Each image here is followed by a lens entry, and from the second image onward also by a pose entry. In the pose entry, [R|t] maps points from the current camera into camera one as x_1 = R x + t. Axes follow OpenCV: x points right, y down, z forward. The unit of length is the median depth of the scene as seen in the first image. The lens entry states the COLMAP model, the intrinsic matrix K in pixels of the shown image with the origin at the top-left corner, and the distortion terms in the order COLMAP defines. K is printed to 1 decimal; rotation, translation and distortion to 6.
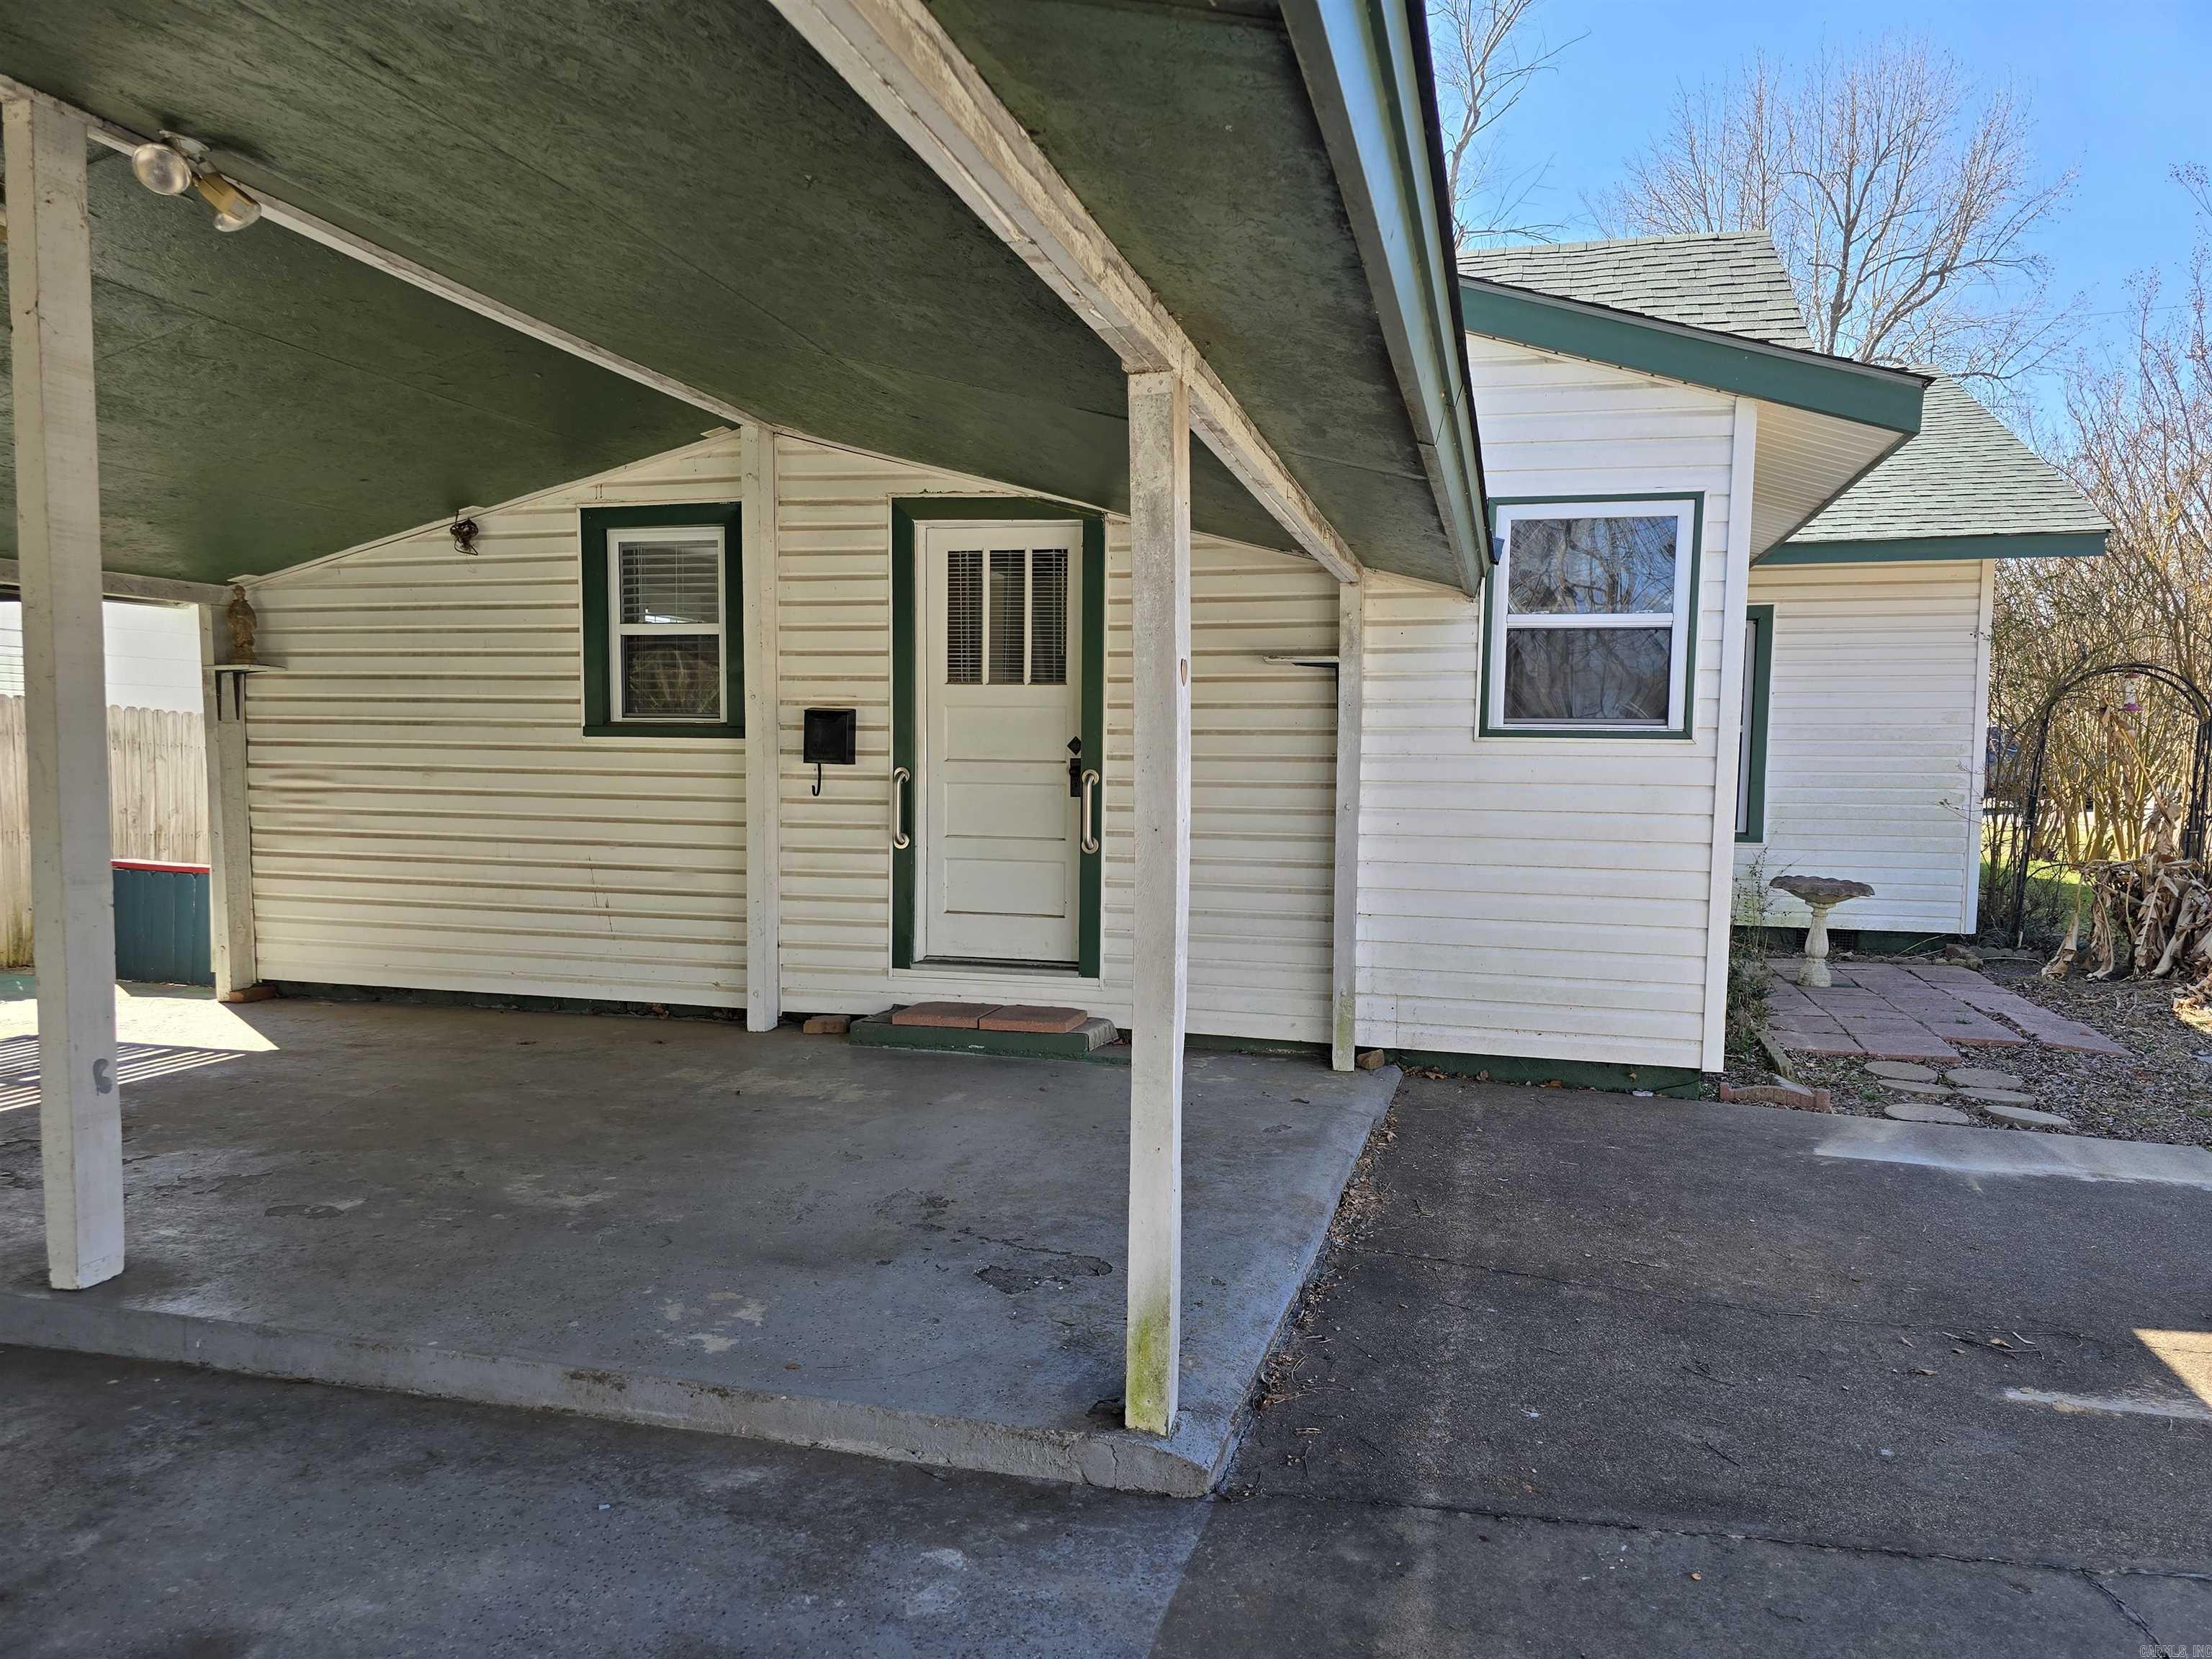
lens RADIAL K [[1457.5, 0, 1115.7], [0, 1457.5, 844.1], [0, 0, 1]] dist [0.084896, -0.079761]
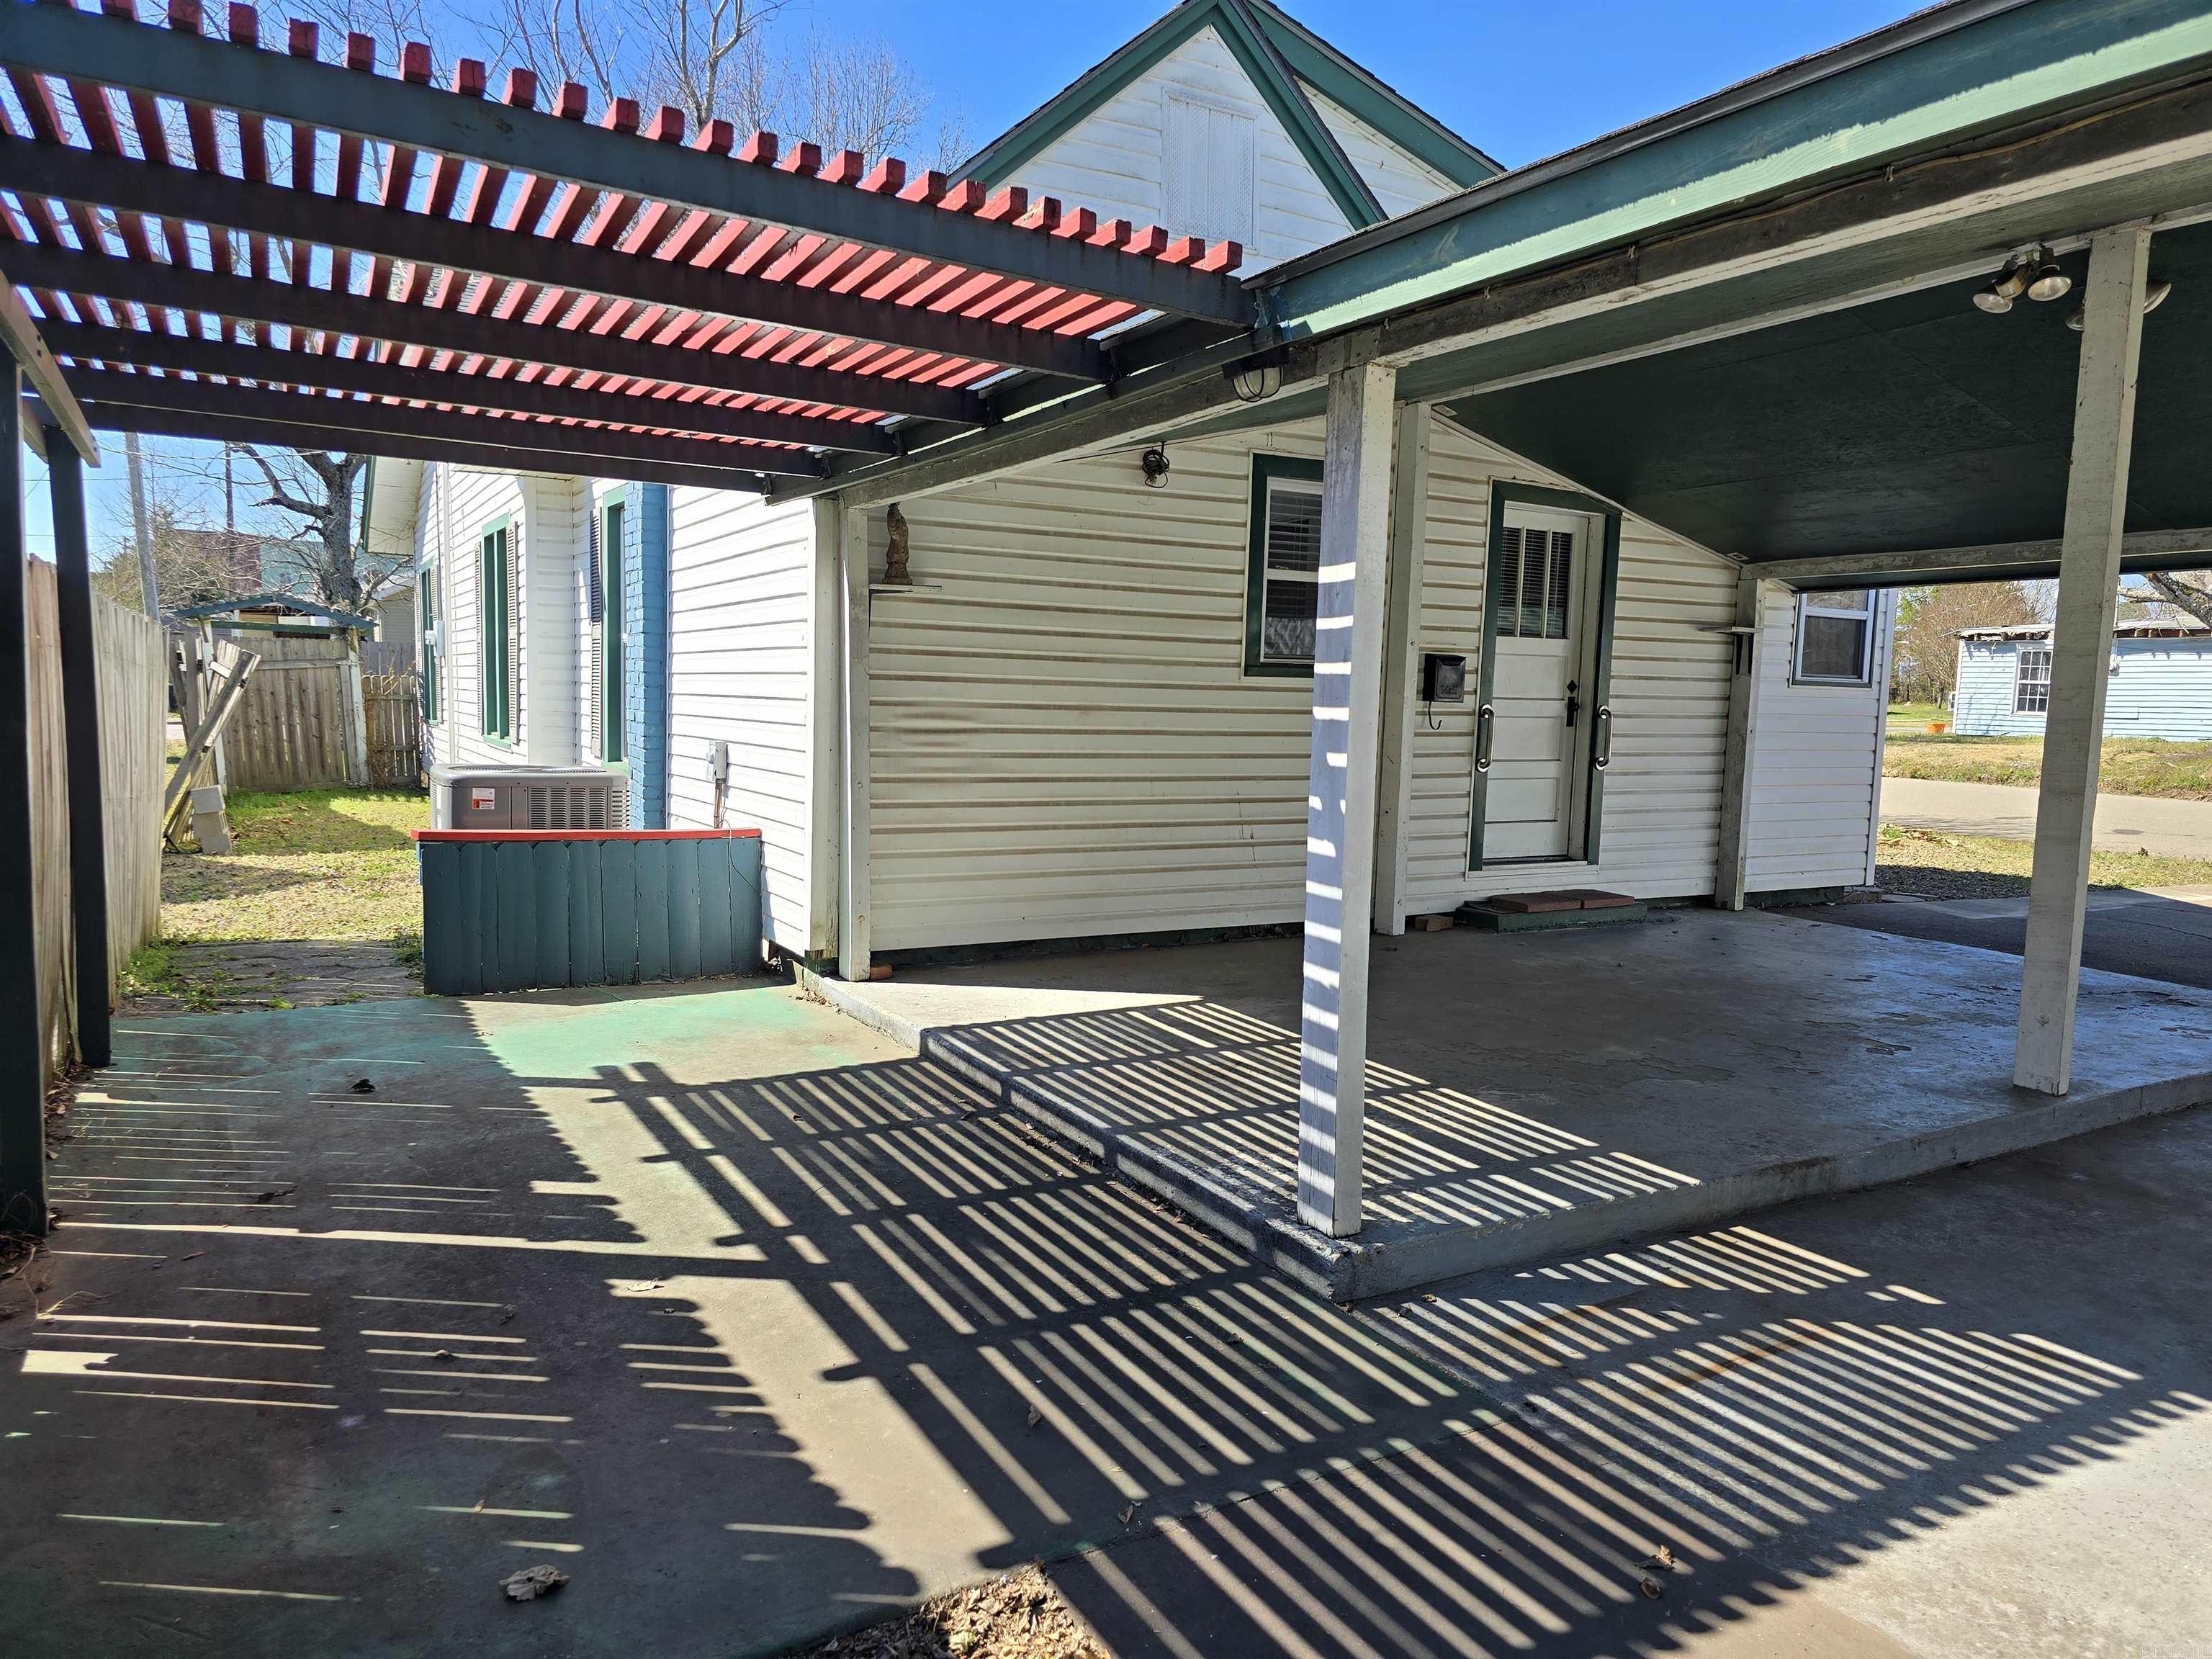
lens RADIAL K [[1457.5, 0, 1115.7], [0, 1457.5, 844.1], [0, 0, 1]] dist [0.084896, -0.079761]
pose [[0.715083, -0.068906, 0.695635, -1.160651], [0.026443, 0.997084, 0.071584, -0.031065], [-0.698539, -0.032794, 0.714820, 0.325081]]
